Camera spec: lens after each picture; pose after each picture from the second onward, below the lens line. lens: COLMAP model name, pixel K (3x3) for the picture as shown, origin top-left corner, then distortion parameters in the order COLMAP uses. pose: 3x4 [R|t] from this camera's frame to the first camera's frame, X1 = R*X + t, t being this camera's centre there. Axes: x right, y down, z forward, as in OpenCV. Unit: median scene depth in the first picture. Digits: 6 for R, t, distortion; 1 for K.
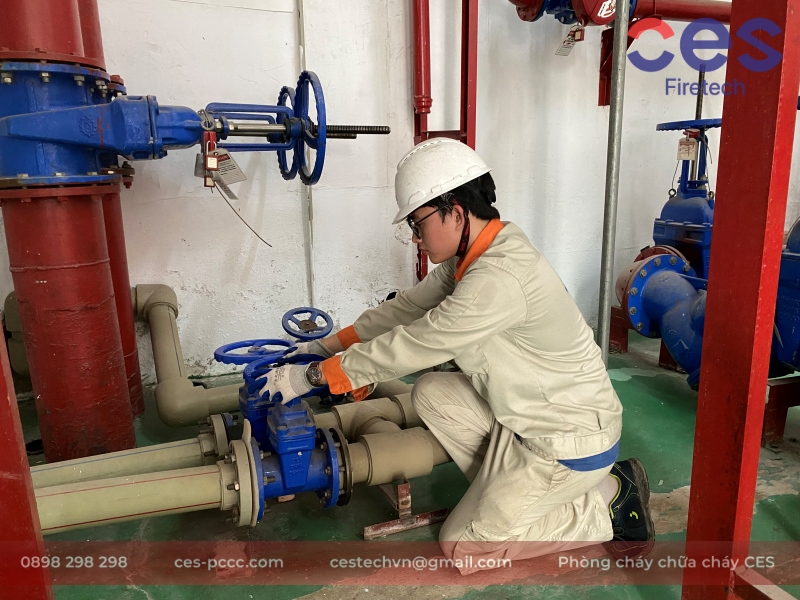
lens RADIAL K [[614.4, 0, 390.4], [0, 614.4, 298.6], [0, 0, 1]] dist [0.004166, -0.001578]
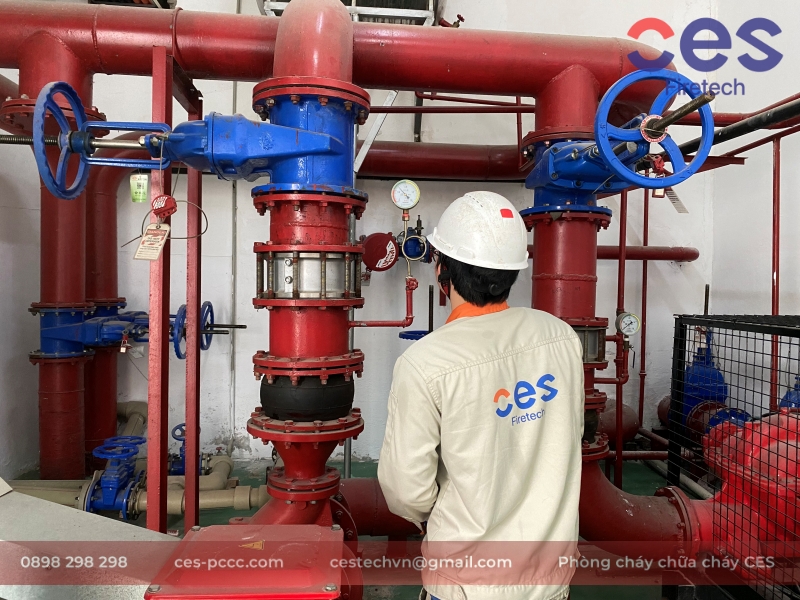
lens RADIAL K [[612.0, 0, 393.6], [0, 612.0, 293.5], [0, 0, 1]] dist [0.004274, -0.006808]
pose [[0.950346, 0.038413, -0.308816, 1.218301], [-0.099076, 0.978064, -0.183234, -0.109766], [0.295004, 0.204732, 0.933305, -0.738767]]
